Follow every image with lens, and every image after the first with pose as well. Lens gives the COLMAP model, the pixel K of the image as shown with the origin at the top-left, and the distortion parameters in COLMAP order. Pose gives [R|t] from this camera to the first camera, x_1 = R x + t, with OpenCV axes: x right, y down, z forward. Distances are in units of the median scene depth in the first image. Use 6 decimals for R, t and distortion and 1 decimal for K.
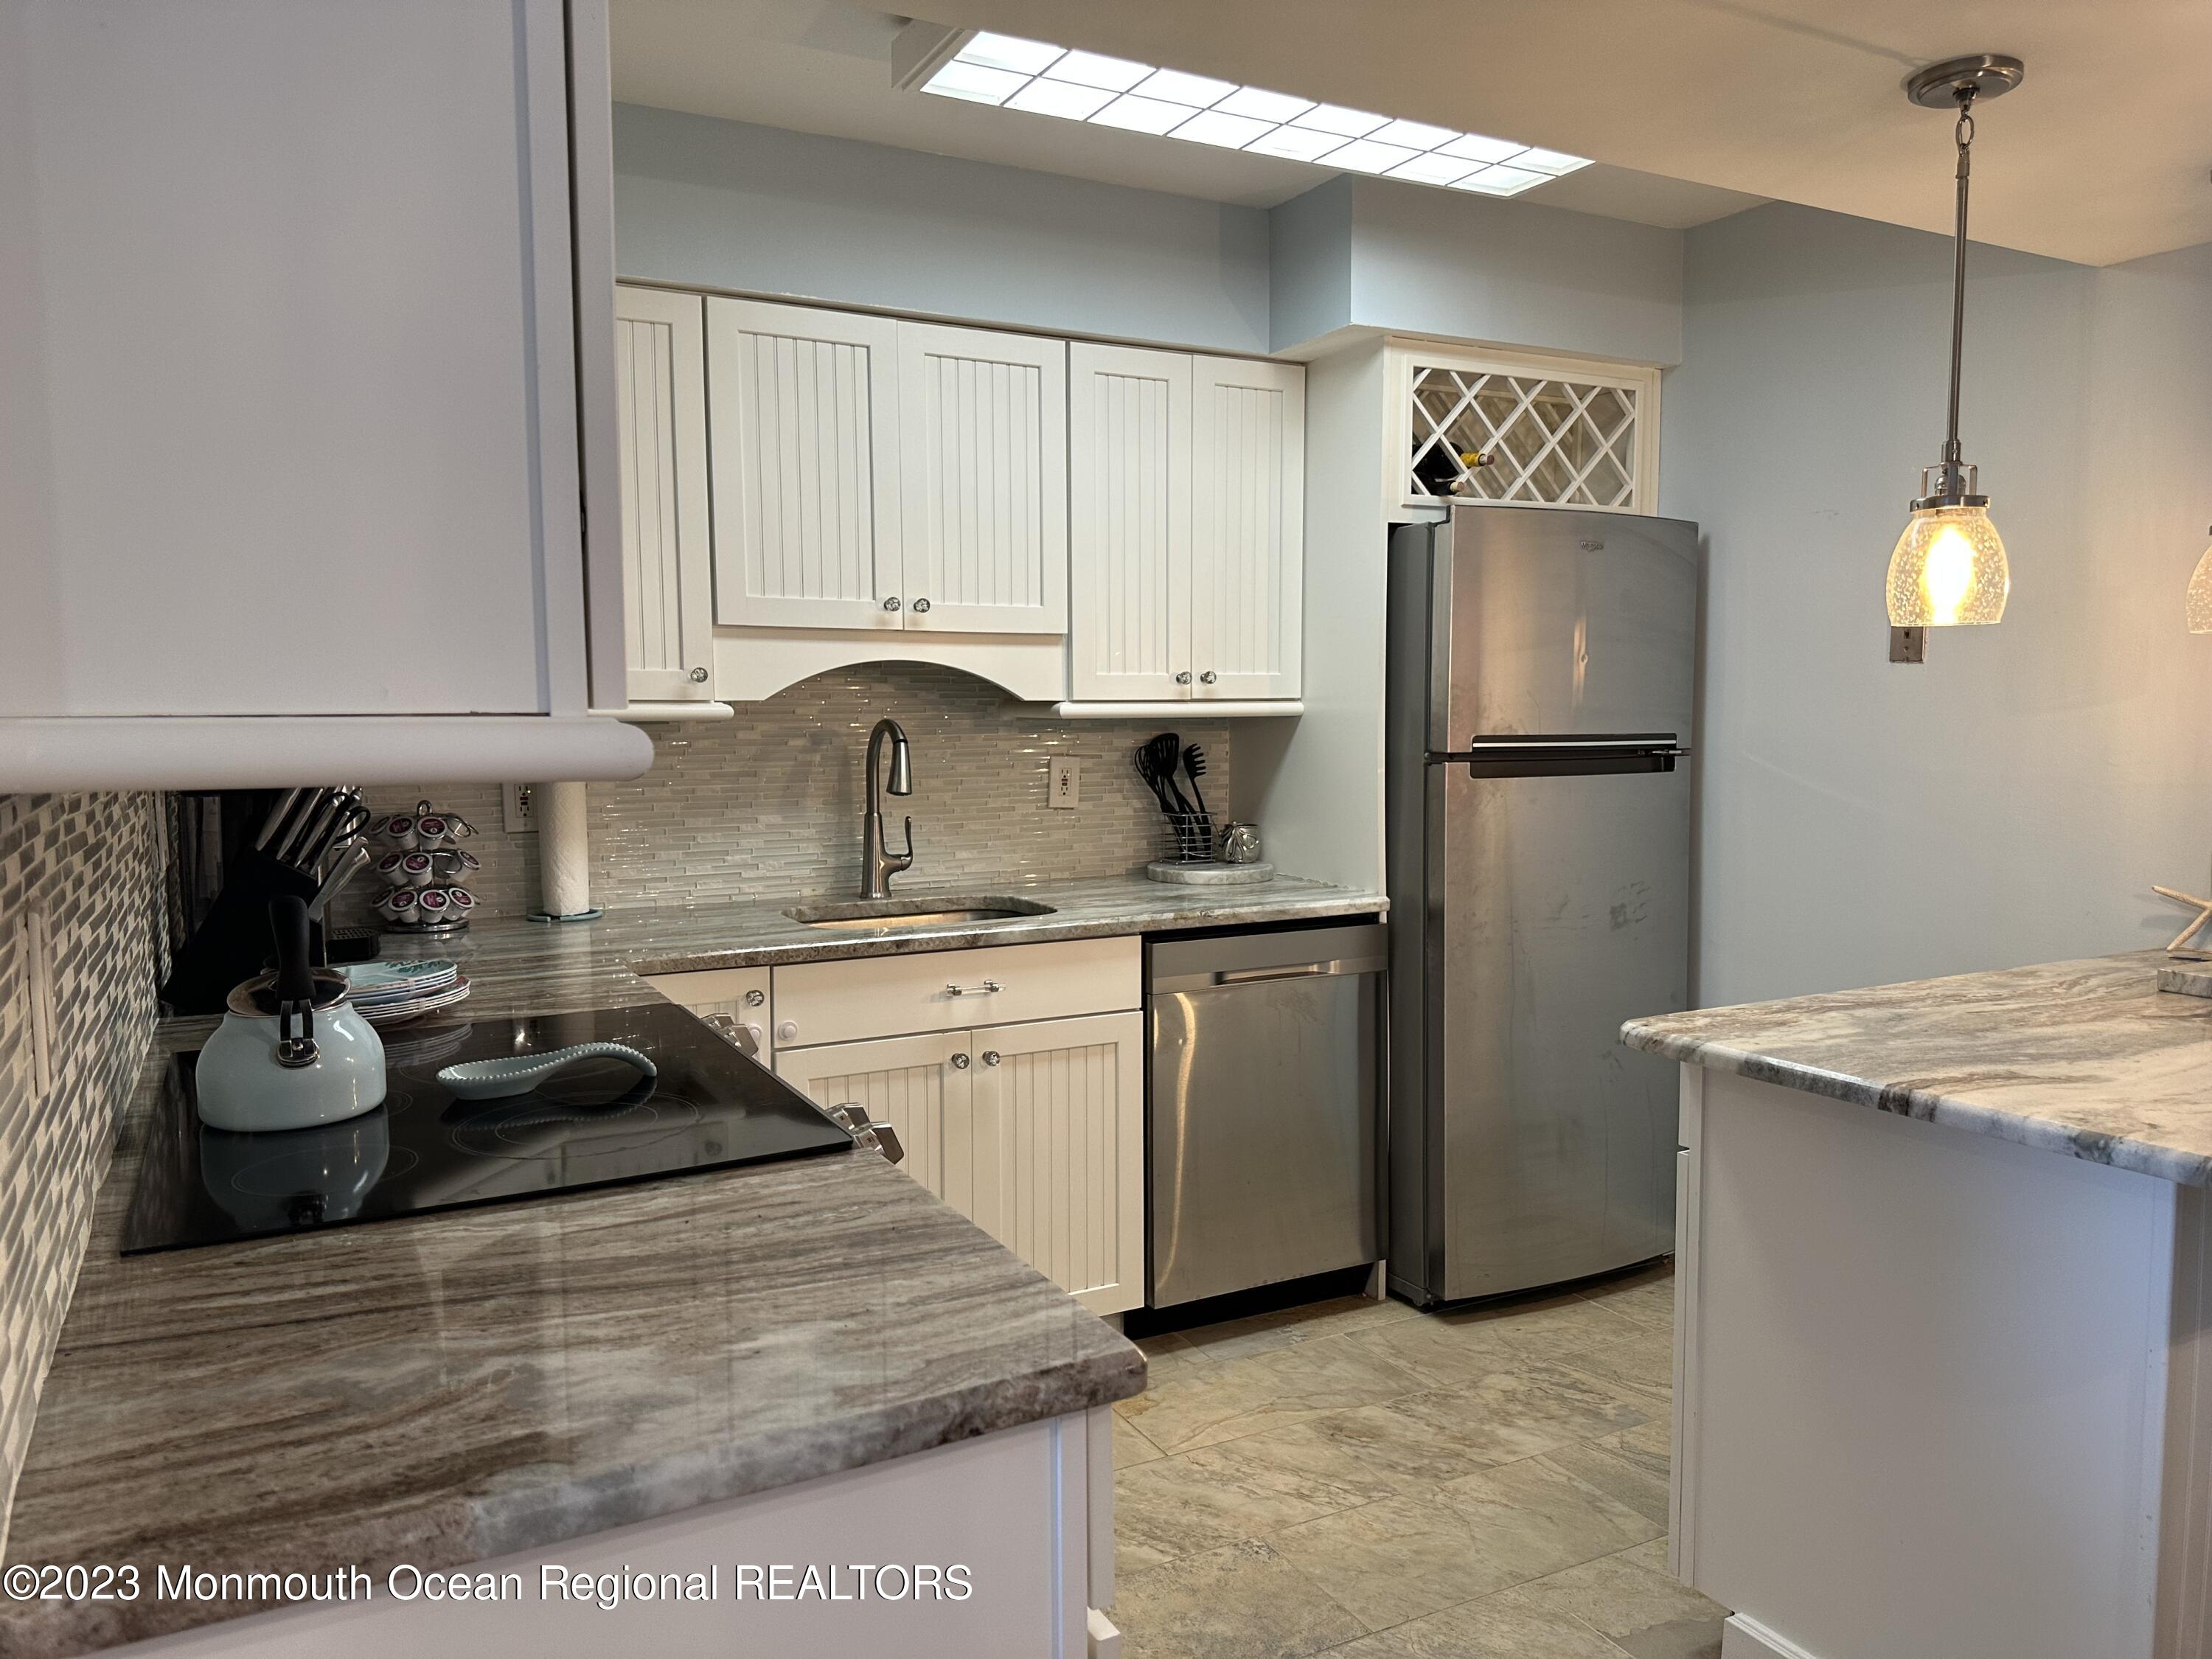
lens RADIAL K [[1589.2, 0, 1106.0], [0, 1589.2, 829.5], [0, 0, 1]] dist [0.000320, 0.000014]
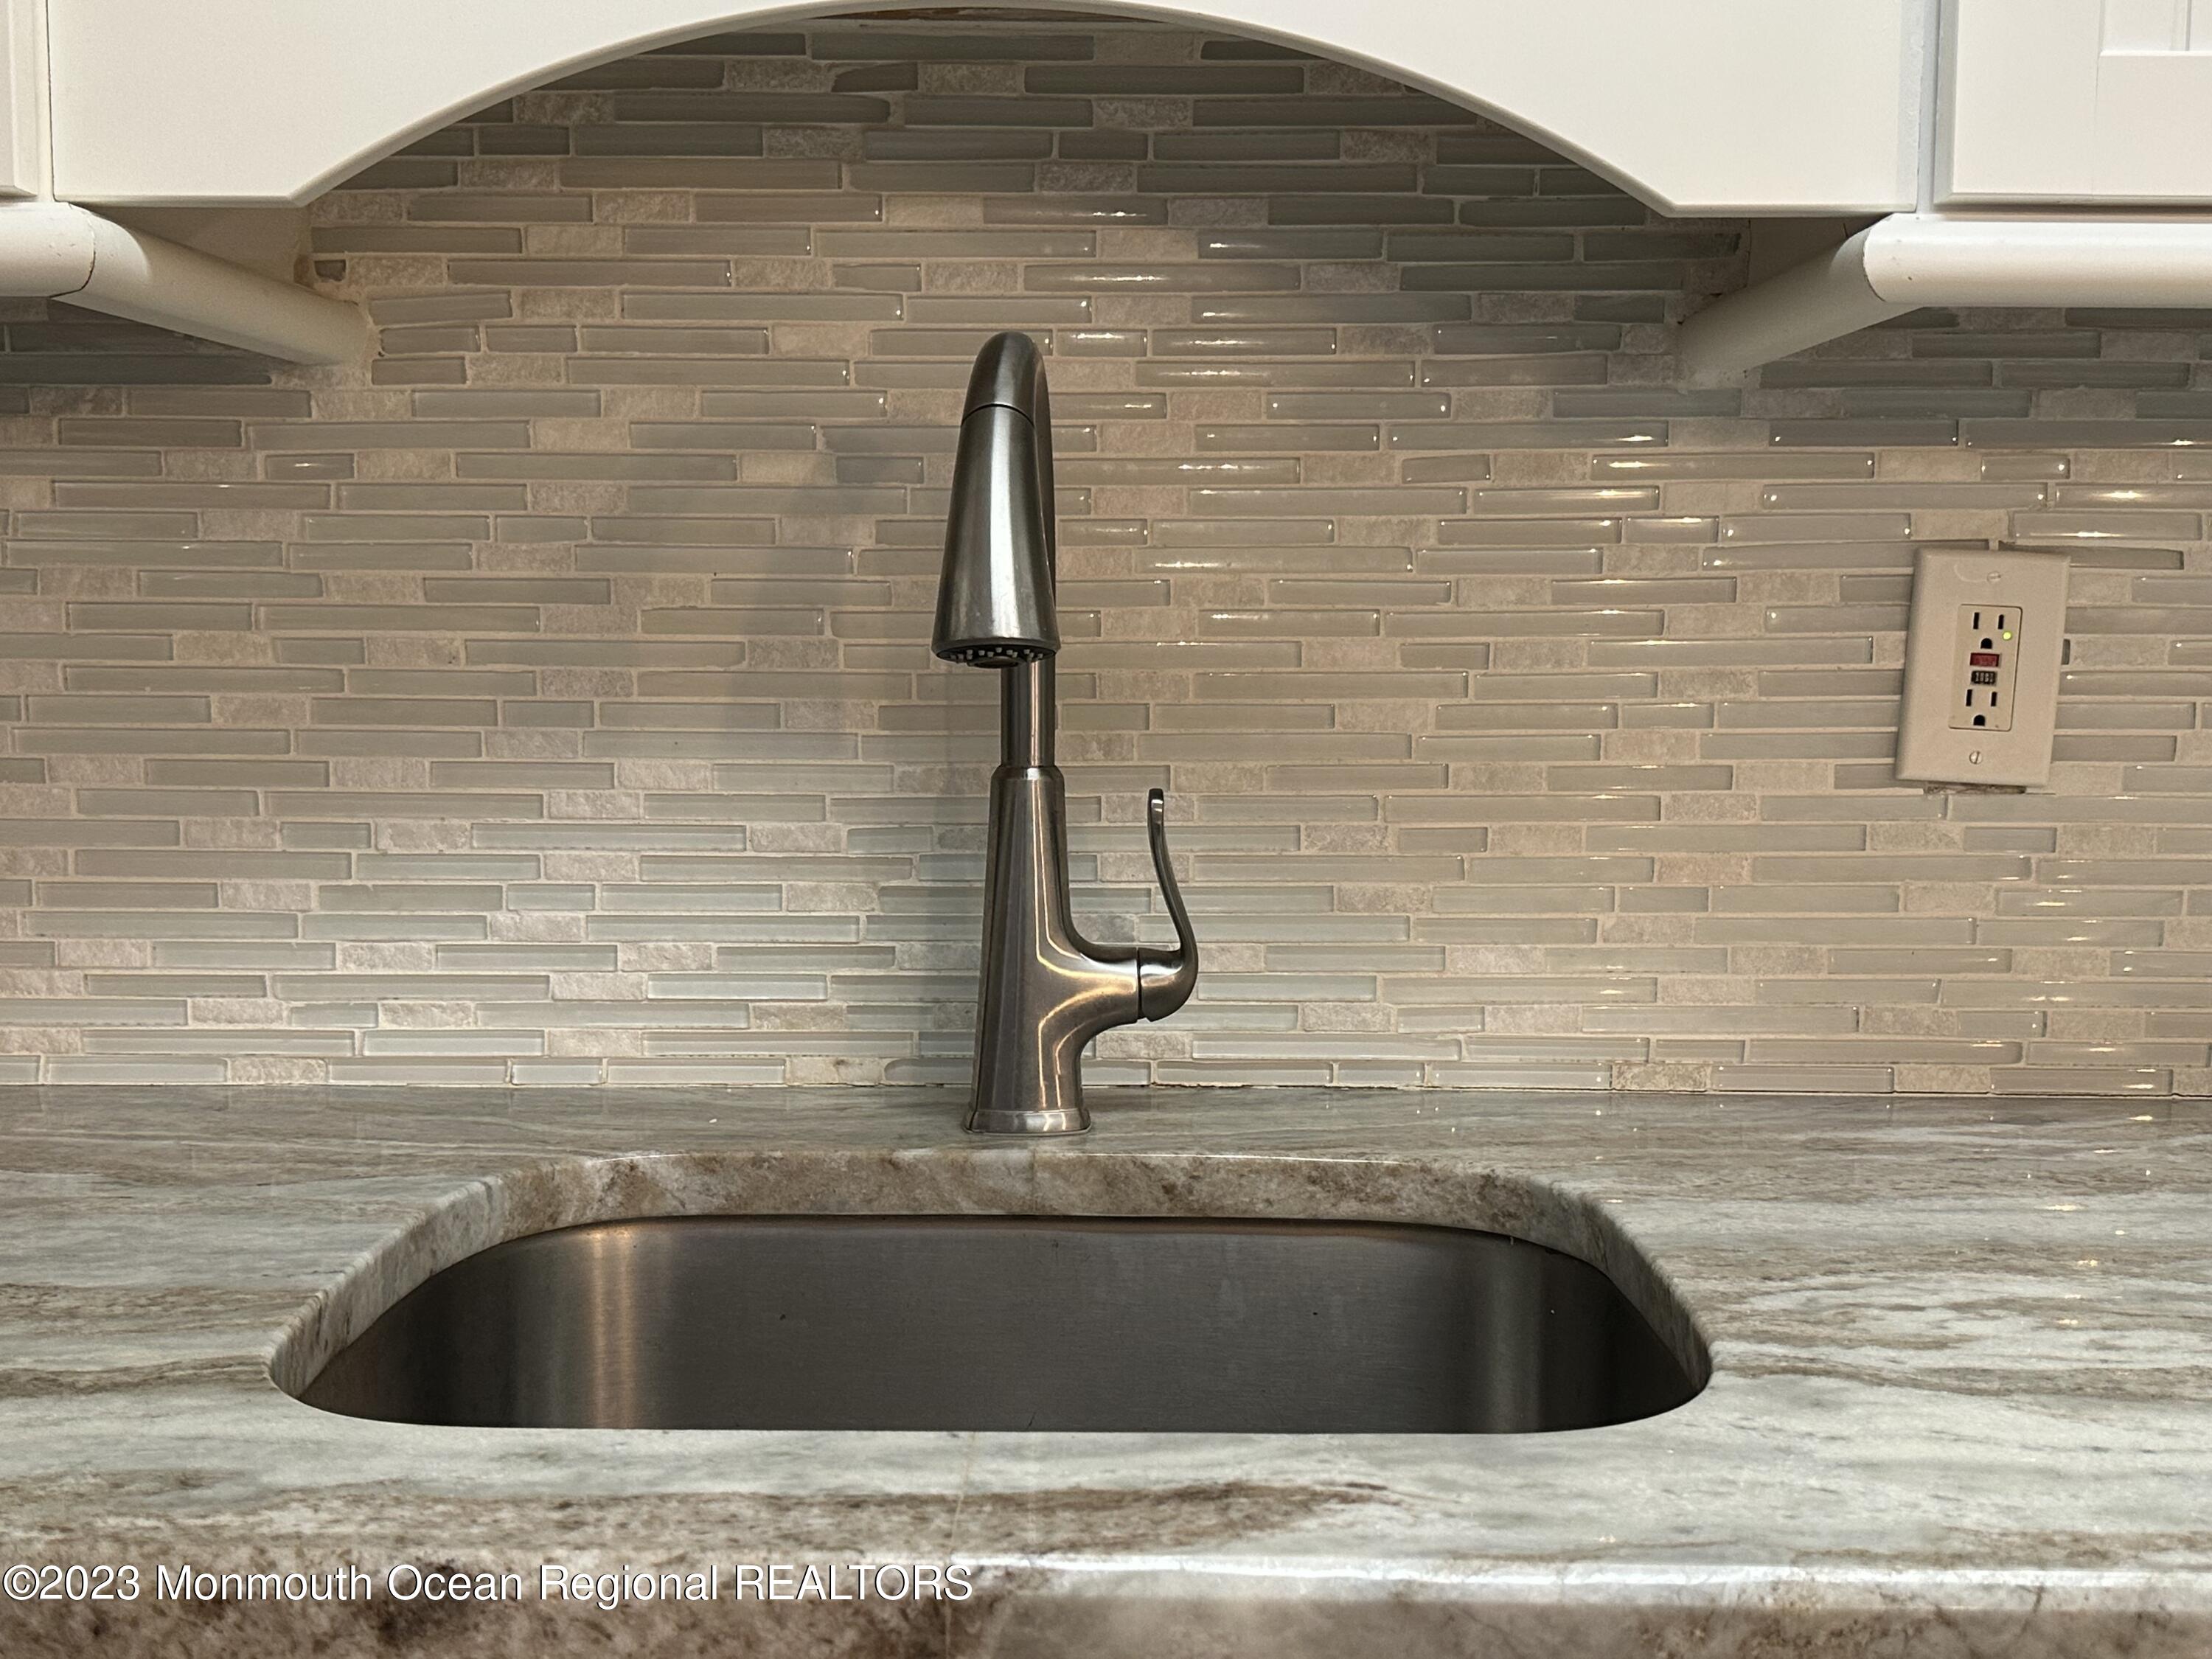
lens RADIAL K [[2325.7, 0, 1106.0], [0, 2325.7, 829.5], [0, 0, 1]] dist [0.079369, -0.018024]
pose [[0.875304, 0.054453, -0.480498, 0.028396], [-0.048624, 0.998515, 0.024582, -0.010137], [0.481122, 0.001847, 0.876651, 0.702396]]
